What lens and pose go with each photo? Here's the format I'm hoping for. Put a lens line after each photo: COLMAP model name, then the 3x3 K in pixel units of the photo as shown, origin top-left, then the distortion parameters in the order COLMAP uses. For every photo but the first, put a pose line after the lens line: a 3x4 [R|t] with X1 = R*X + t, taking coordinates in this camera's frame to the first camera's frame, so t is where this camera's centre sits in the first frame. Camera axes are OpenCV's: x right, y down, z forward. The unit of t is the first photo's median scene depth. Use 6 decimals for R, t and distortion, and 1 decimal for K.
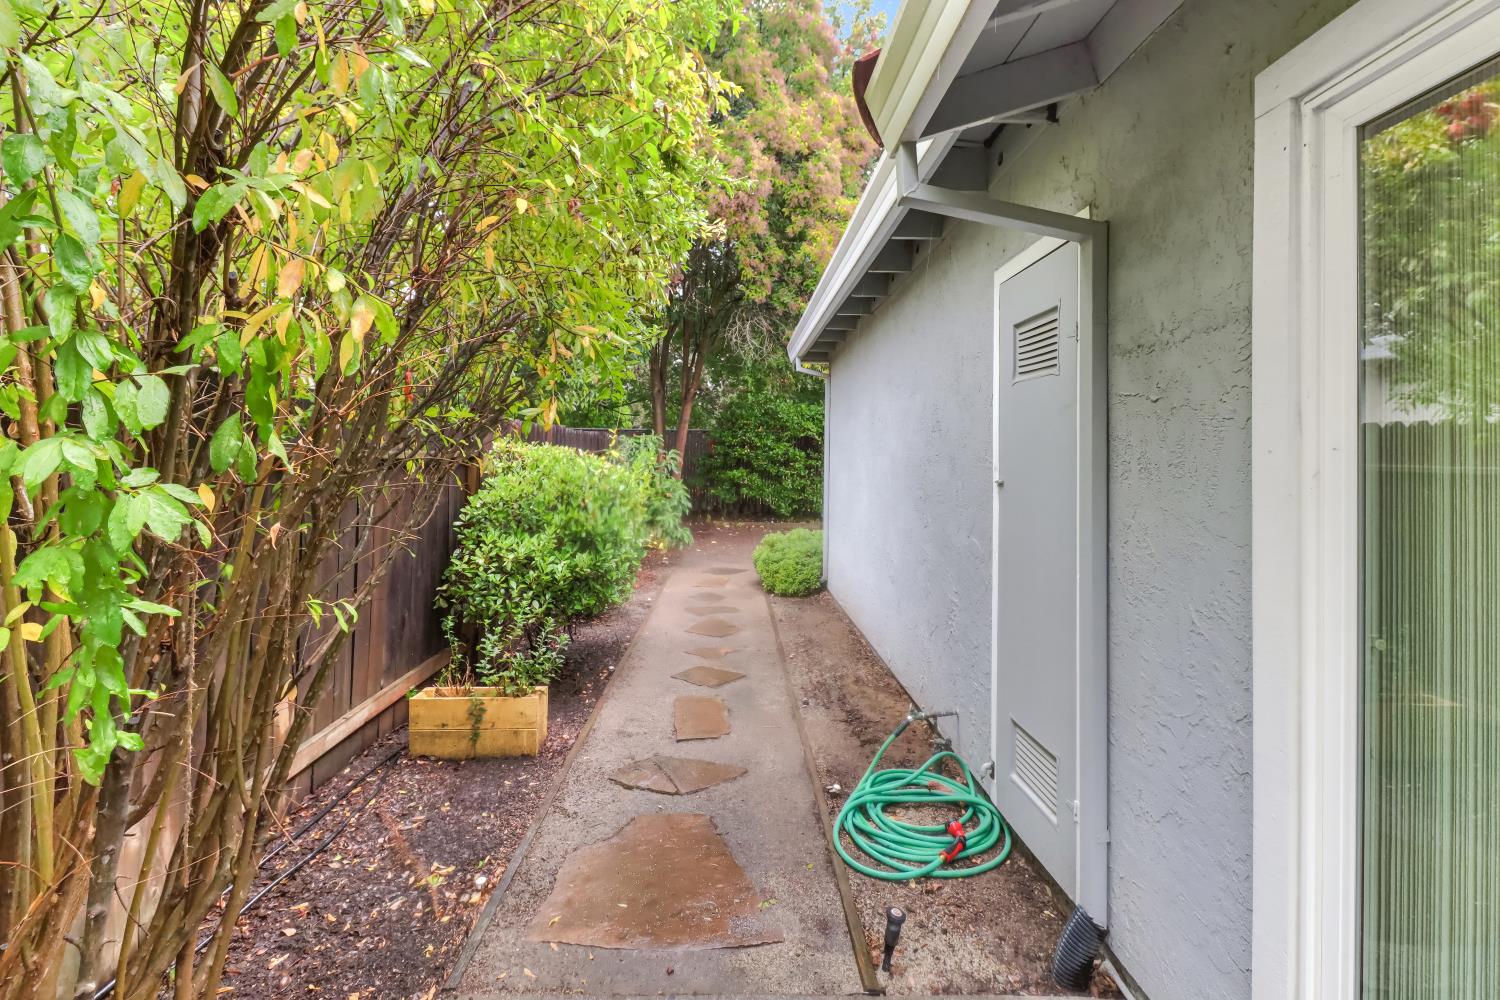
lens RADIAL K [[702.3, 0, 759.5], [0, 702.3, 458.2], [0, 0, 1]] dist [0.014375, -0.011346]
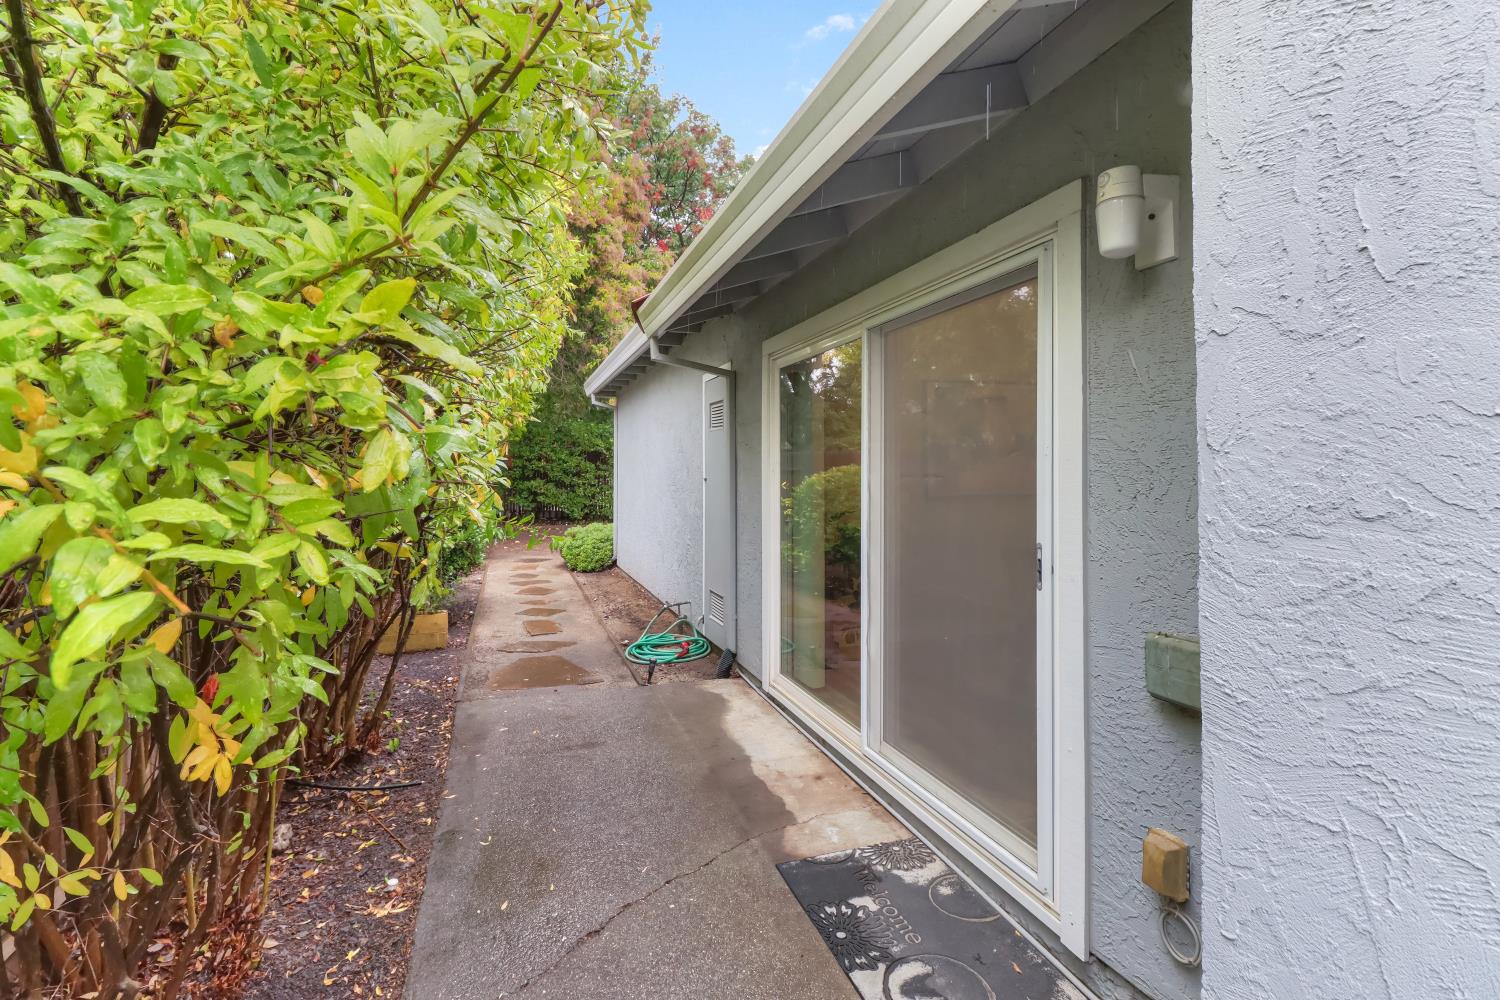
lens RADIAL K [[702.3, 0, 759.5], [0, 702.3, 458.2], [0, 0, 1]] dist [0.014375, -0.011346]
pose [[0.954000, -0.009550, 0.299653, -0.039514], [0.014221, 0.999809, -0.013409, 0.001381], [-0.299468, 0.017054, 0.953954, -0.326380]]
